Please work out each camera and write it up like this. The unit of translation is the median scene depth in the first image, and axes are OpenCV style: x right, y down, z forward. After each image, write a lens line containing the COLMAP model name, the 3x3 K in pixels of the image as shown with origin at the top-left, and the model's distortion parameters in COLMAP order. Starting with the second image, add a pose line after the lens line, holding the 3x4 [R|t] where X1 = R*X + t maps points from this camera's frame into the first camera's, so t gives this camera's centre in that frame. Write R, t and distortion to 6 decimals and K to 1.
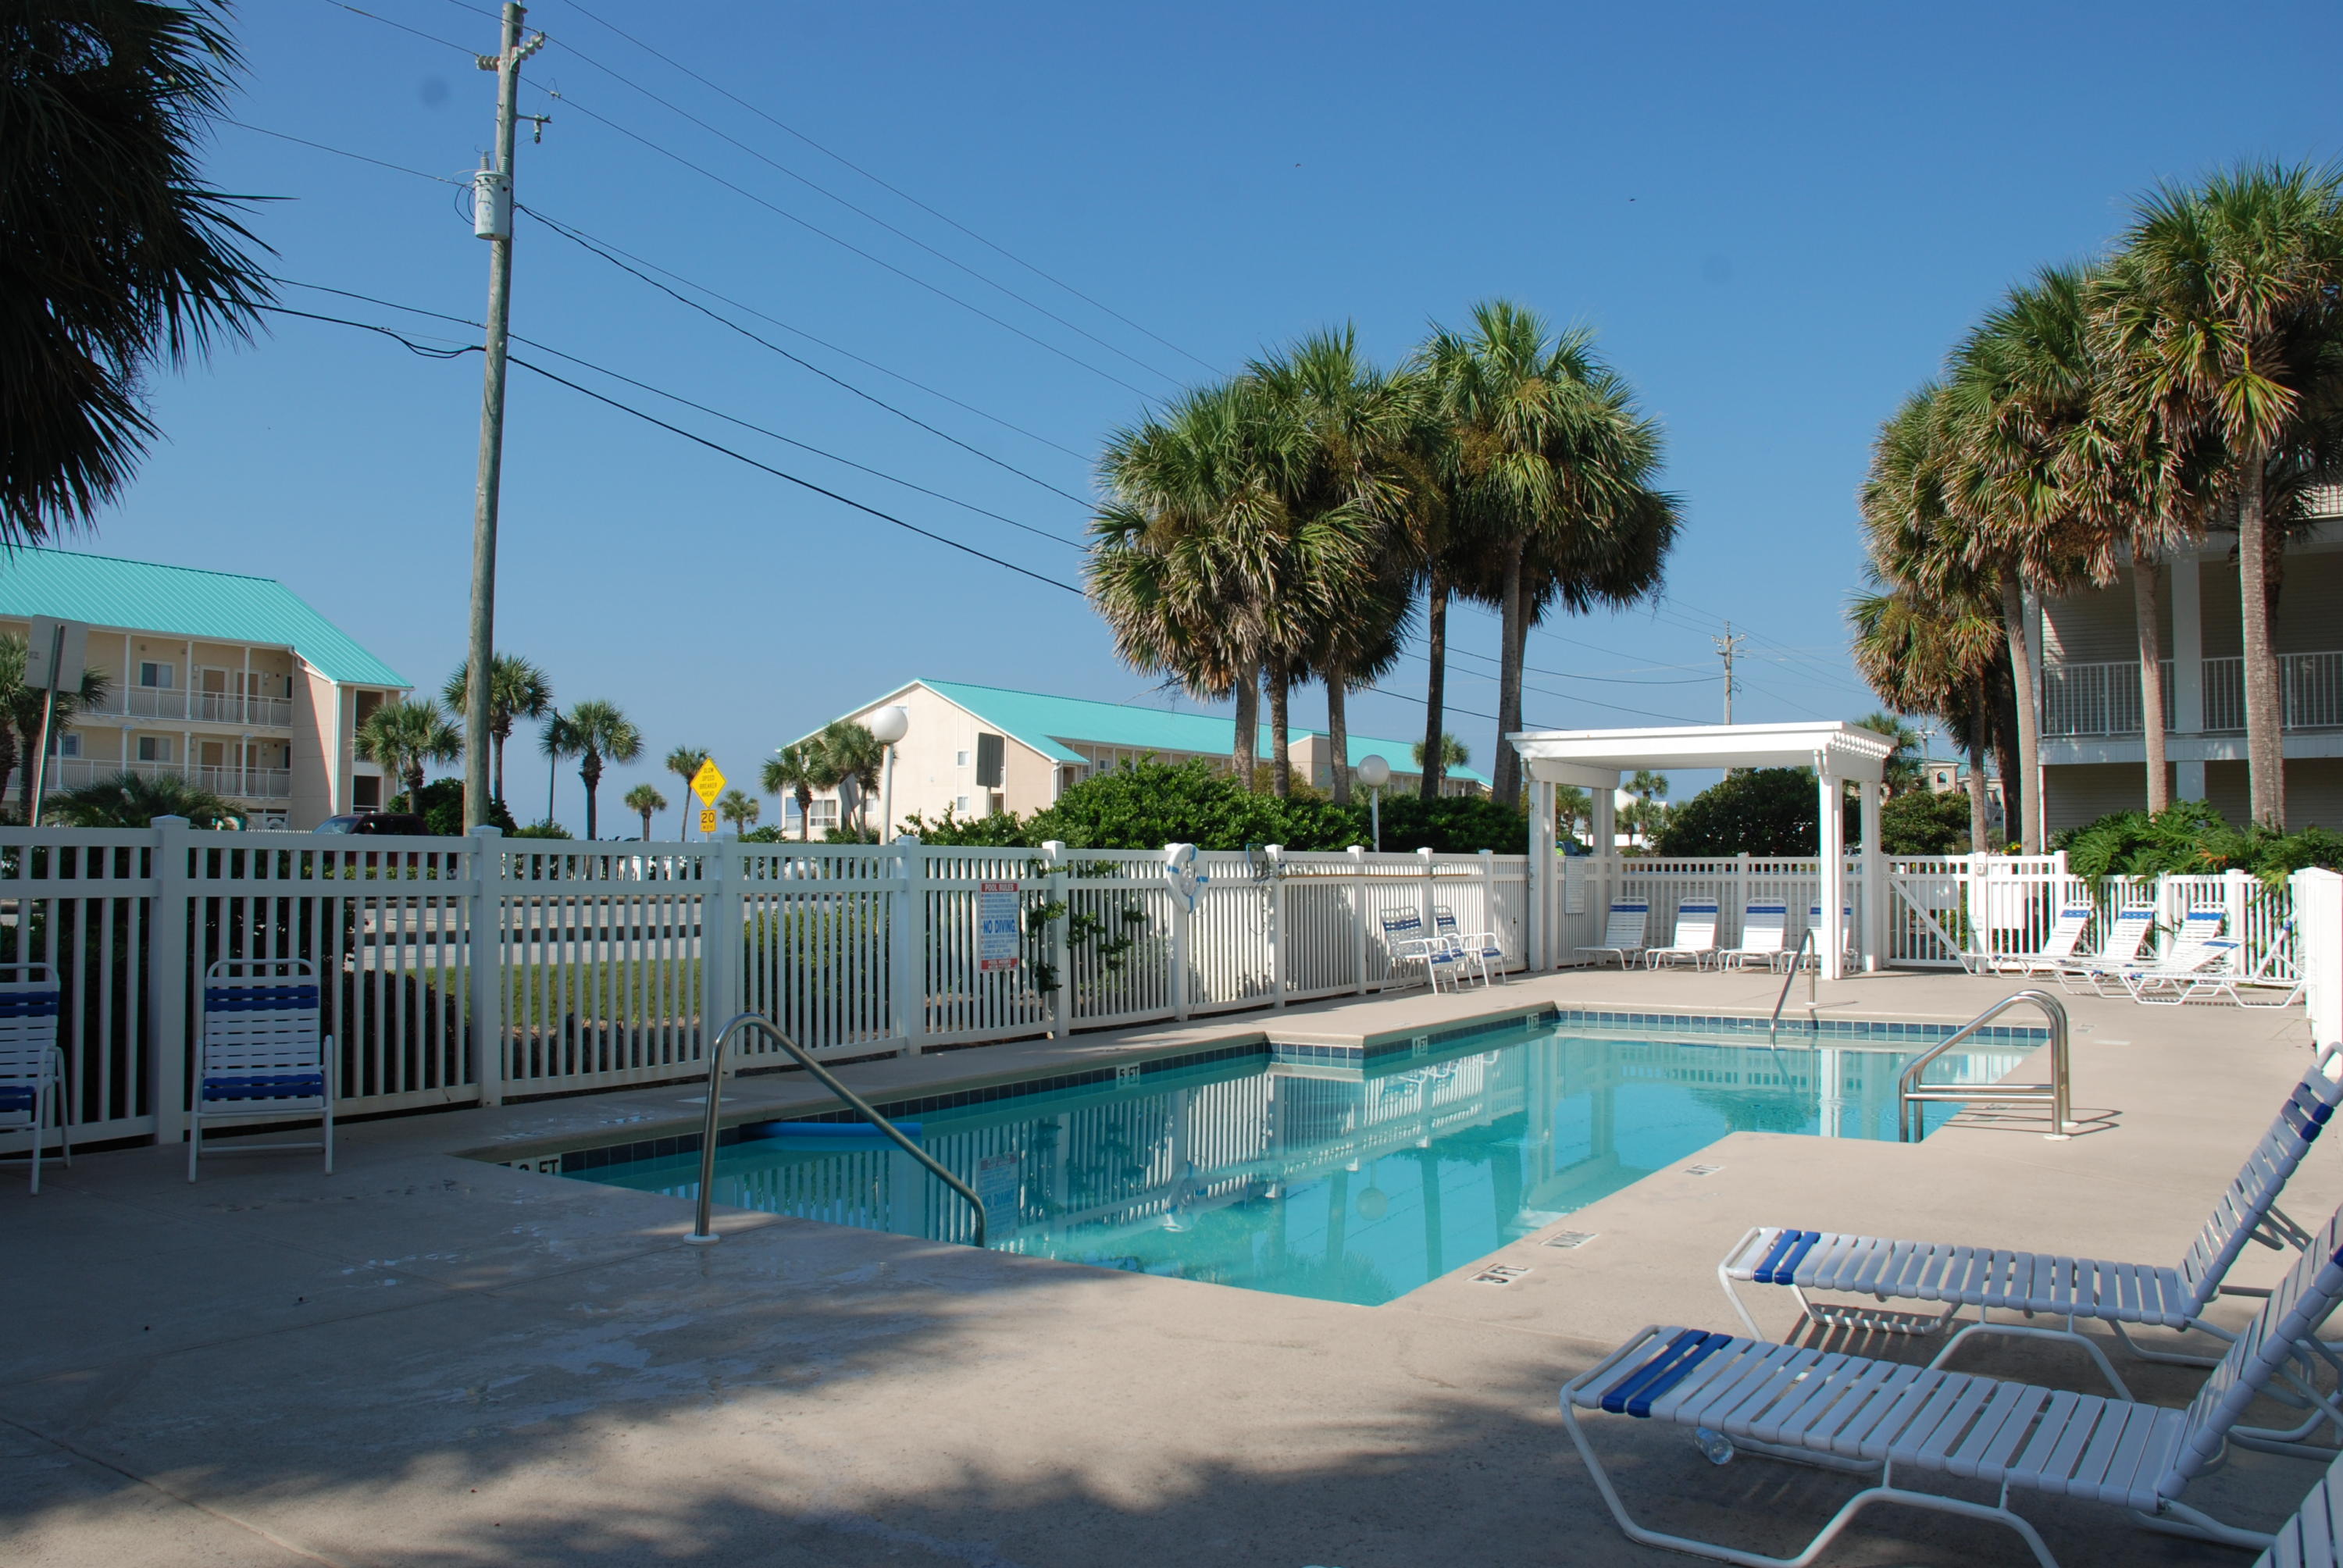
lens RADIAL K [[1836.9, 0, 1179.5], [0, 1836.9, 794.5], [0, 0, 1]] dist [-0.170459, 0.131146]
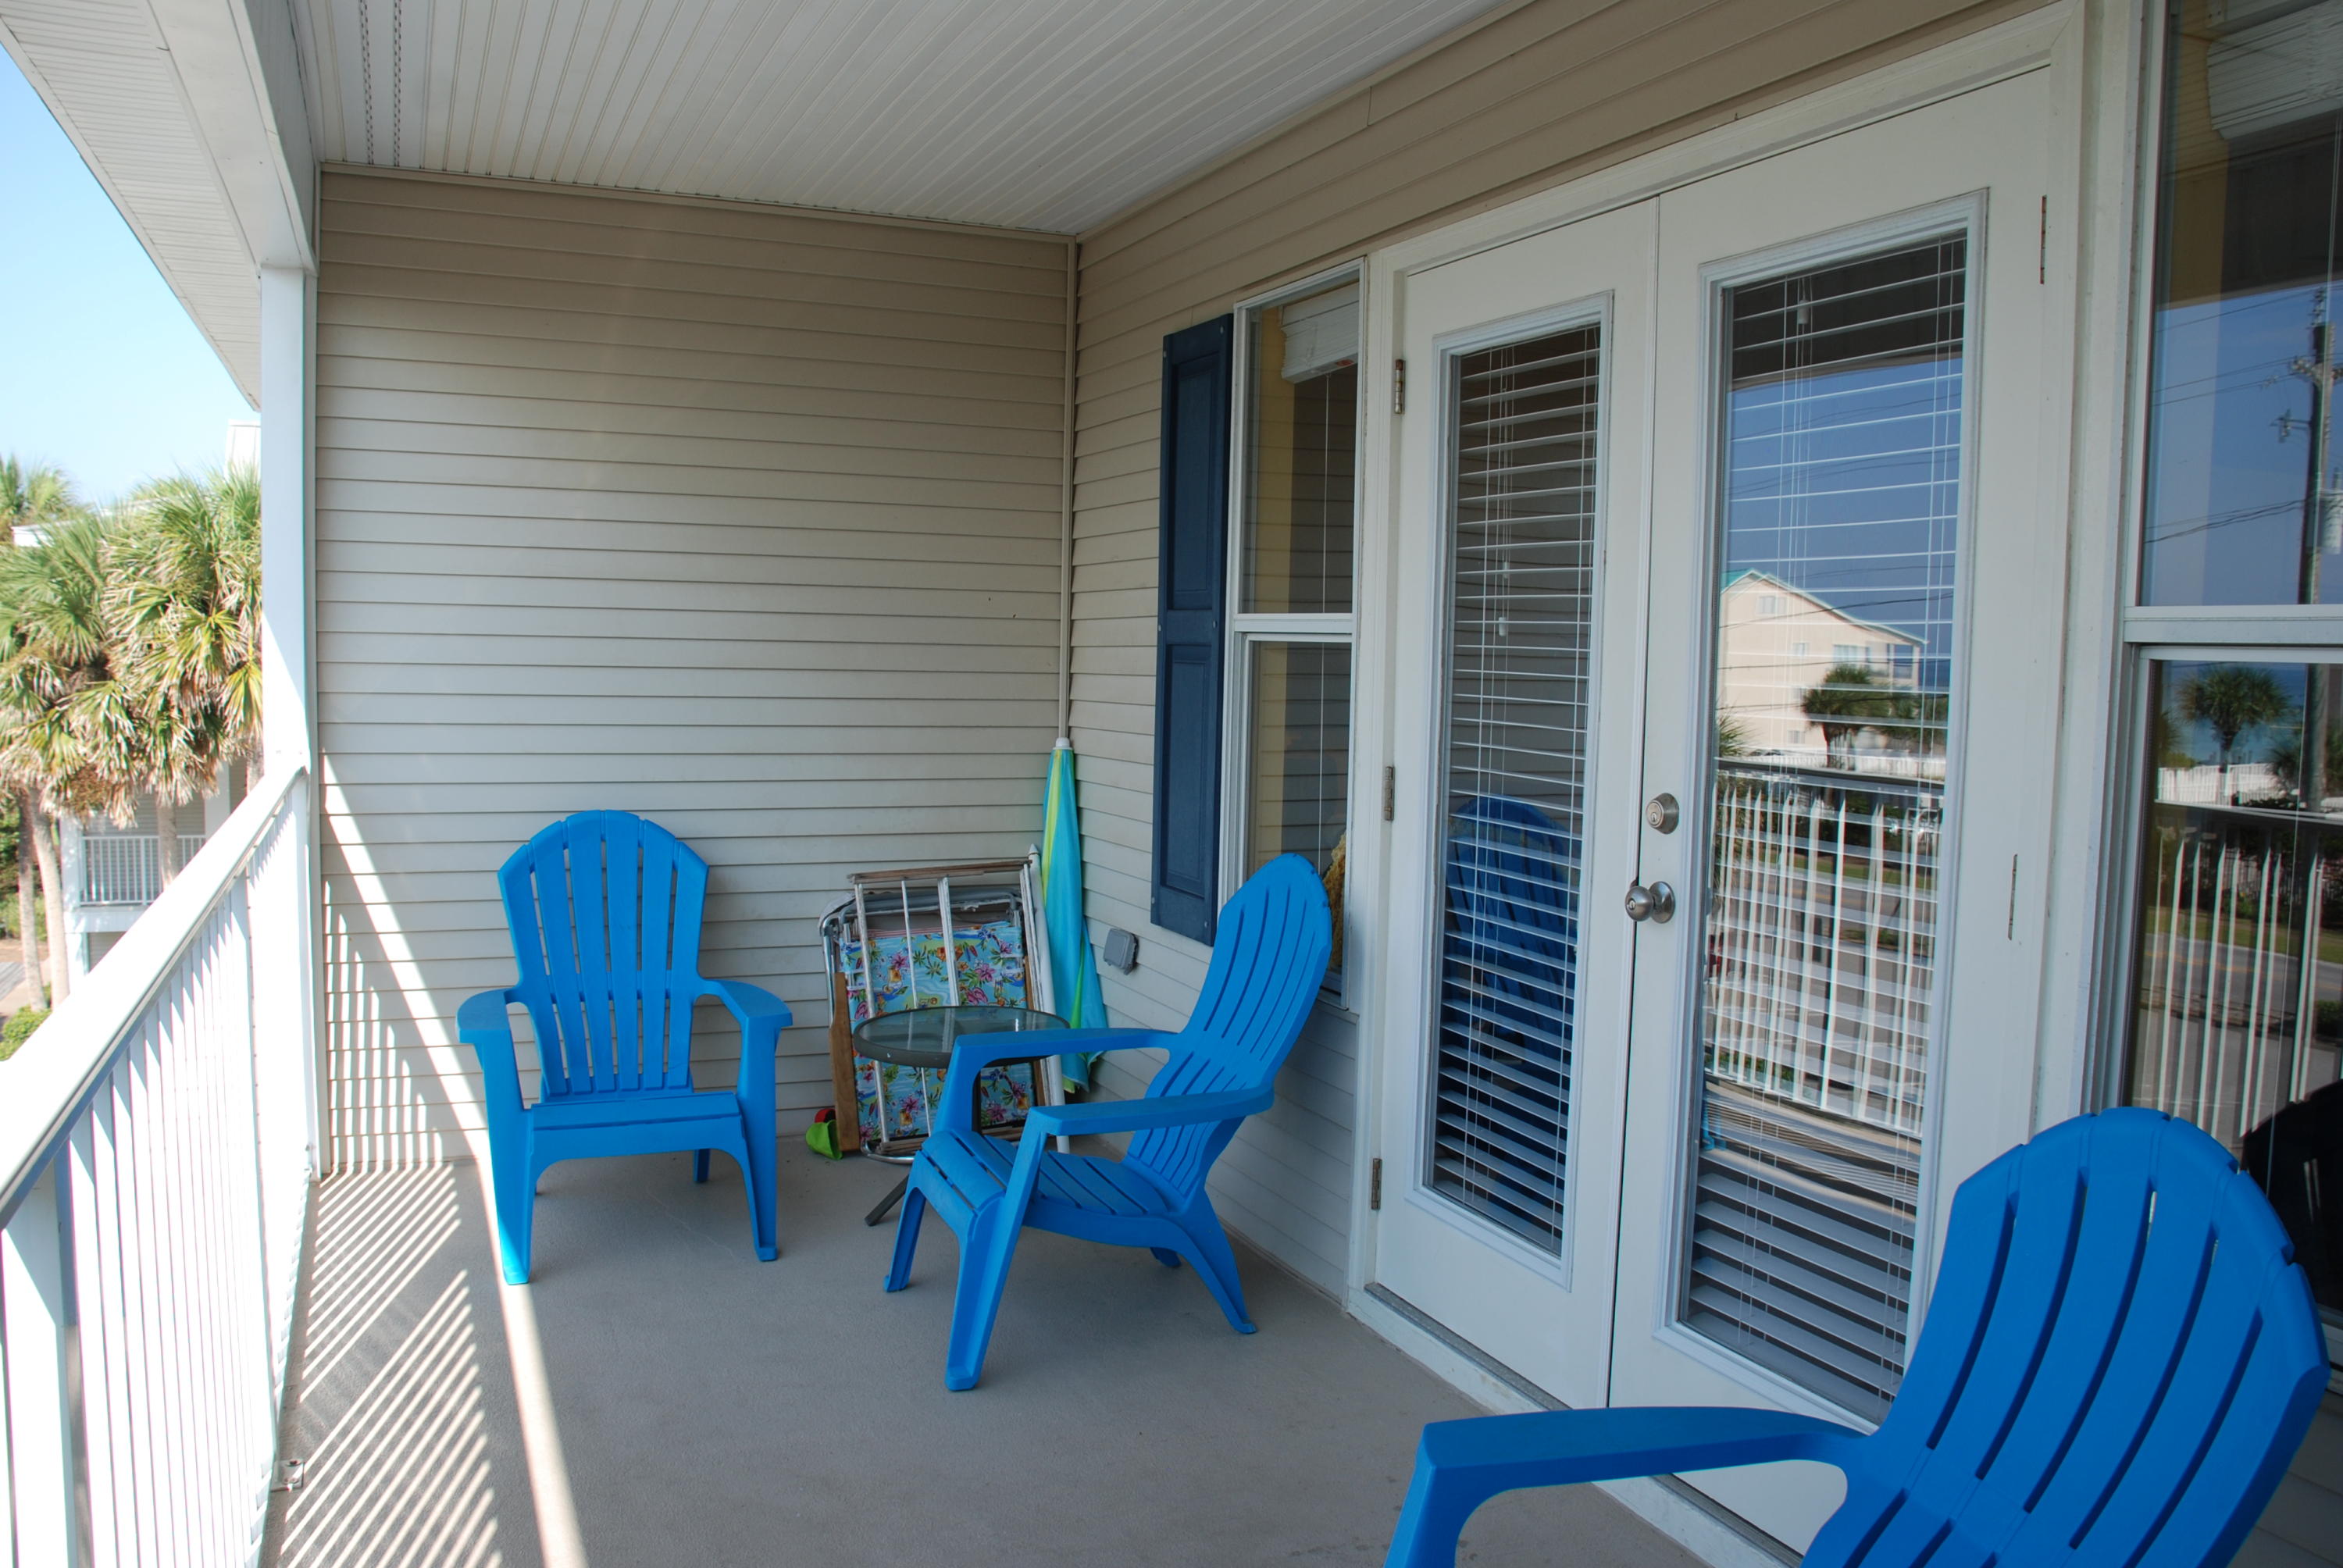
lens RADIAL K [[1816.4, 0, 1168.8], [0, 1816.4, 825.3], [0, 0, 1]] dist [-0.165014, 0.121722]
pose [[0.567707, -0.064370, 0.820710, 0.019385], [-0.054625, 0.991796, 0.115574, -0.271495], [-0.821416, -0.110443, 0.559534, -0.106347]]
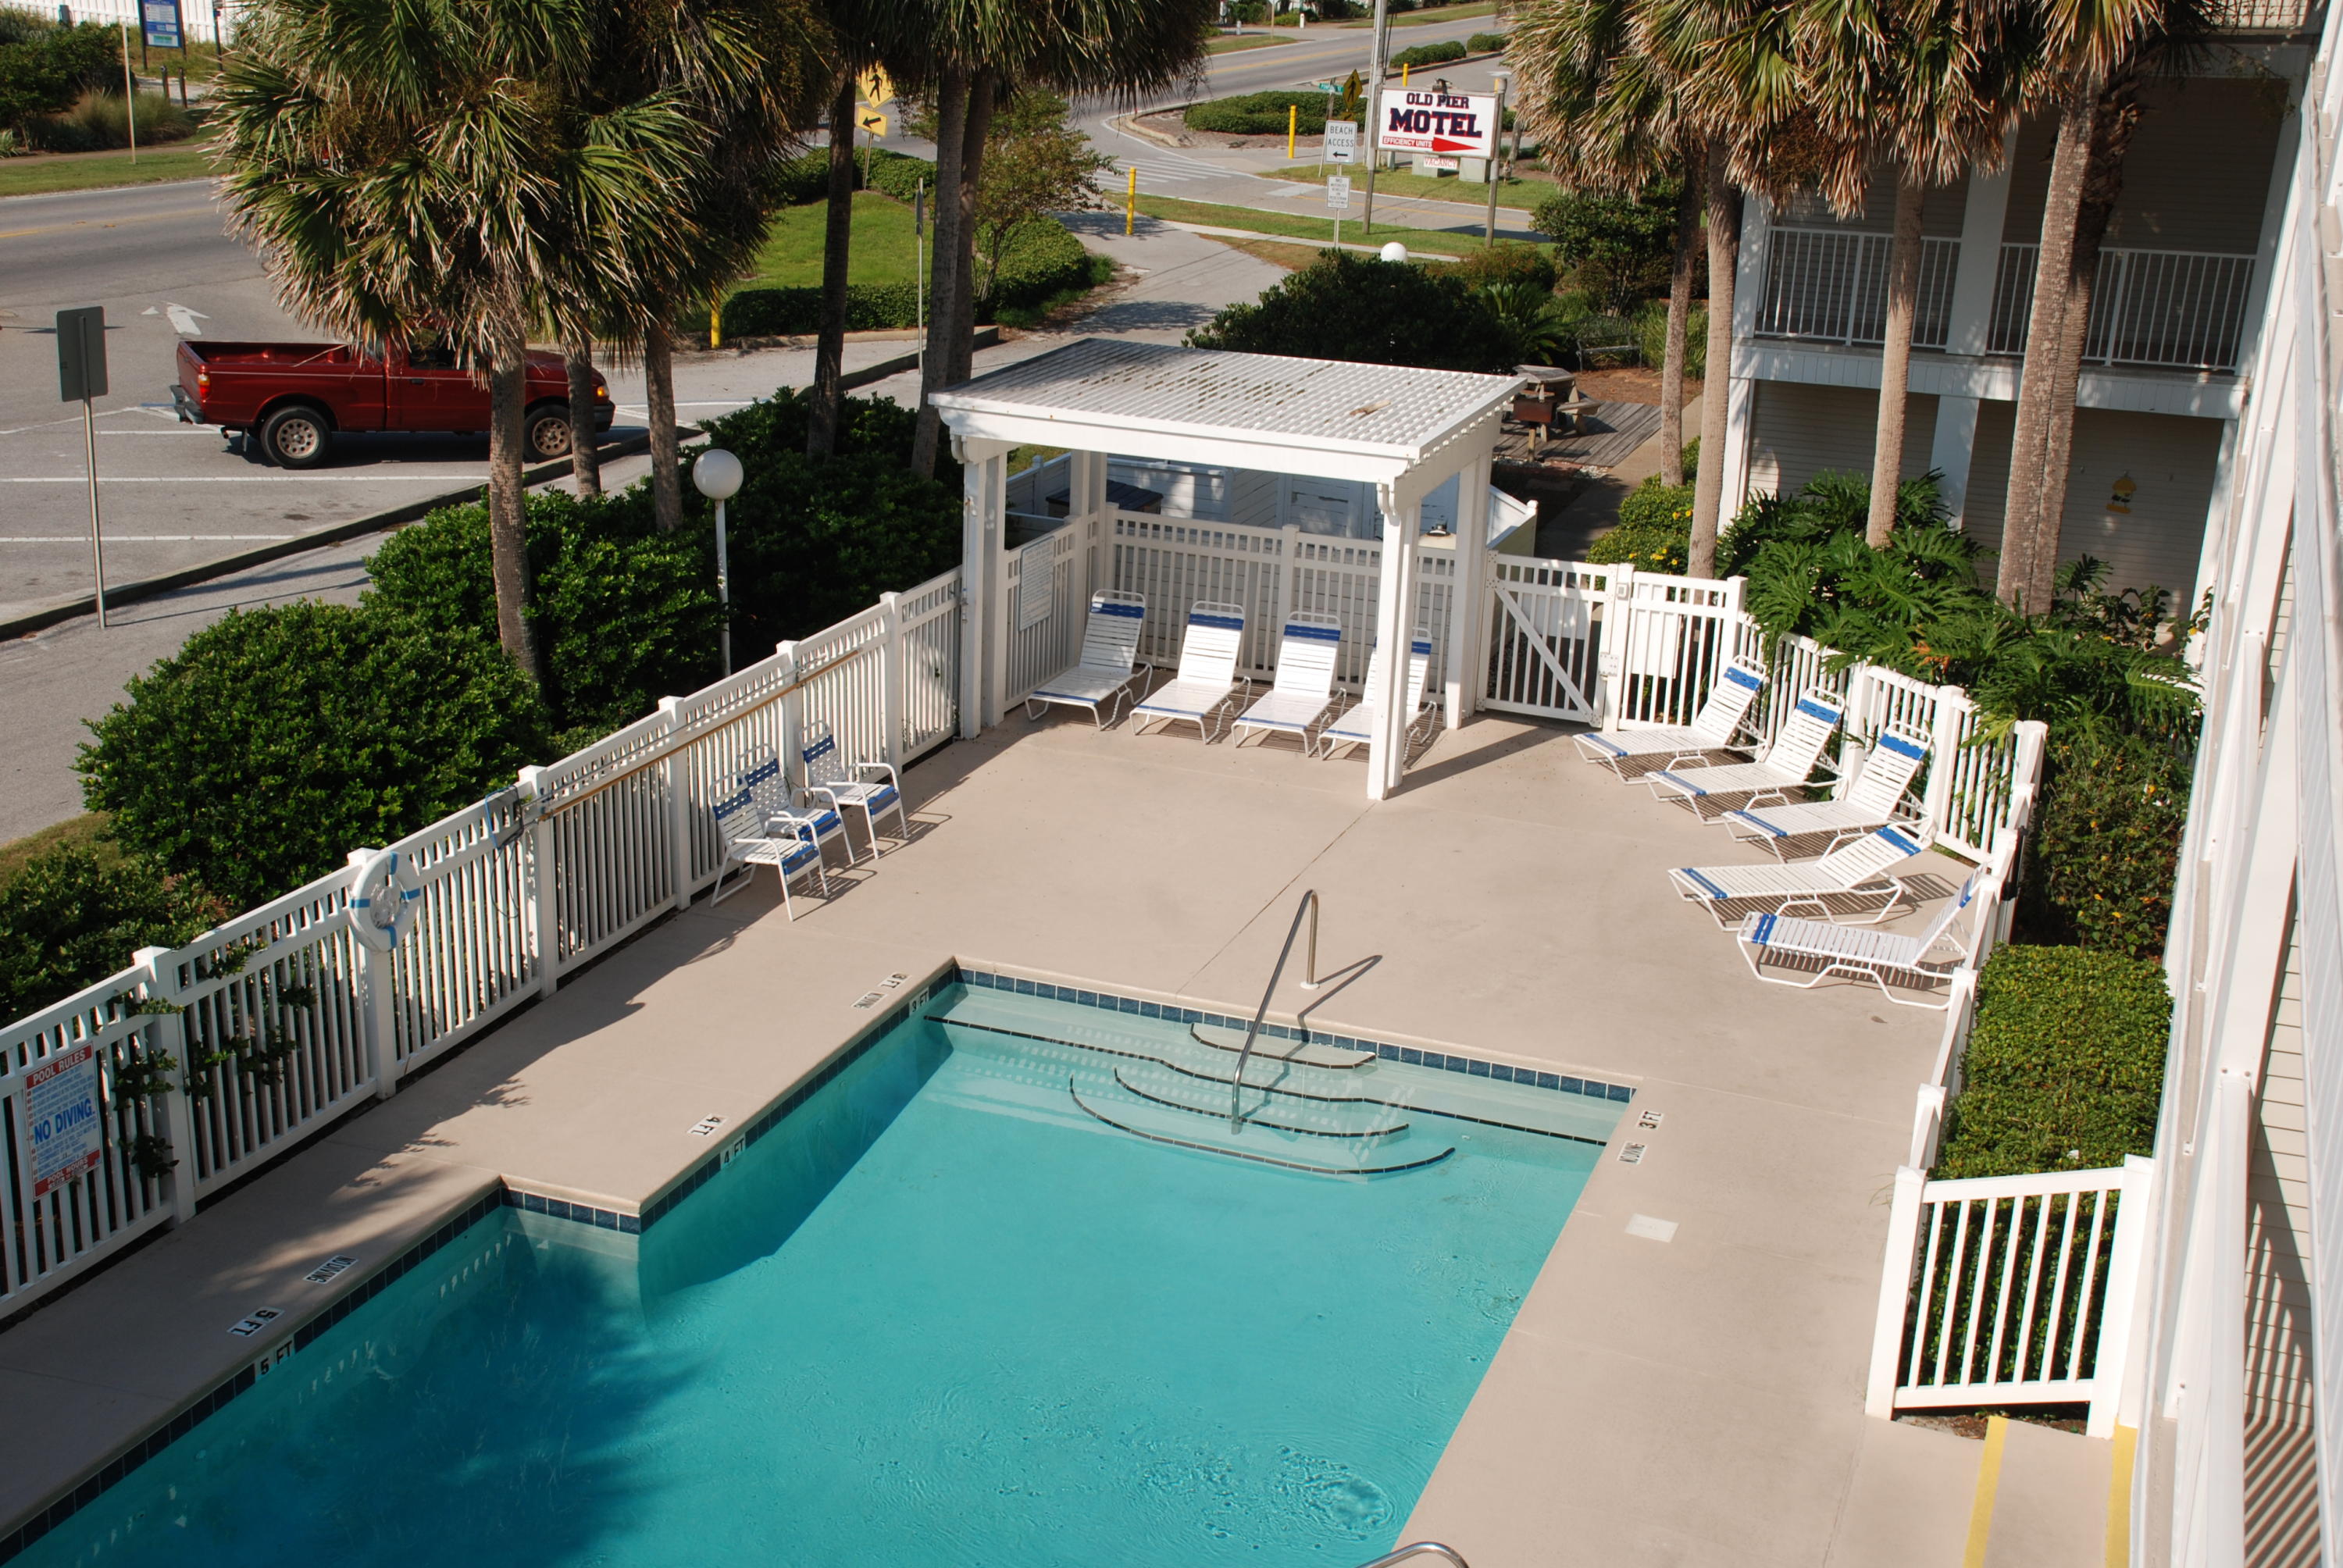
lens RADIAL K [[2860.1, 0, 1186.8], [0, 2860.1, 827.4], [0, 0, 1]] dist [0.057073, 0.432261]
pose [[0.976528, -0.029820, 0.213315, 0.048700], [-0.047009, 0.936986, 0.346189, -0.261981], [-0.210197, -0.348091, 0.913592, -0.008222]]
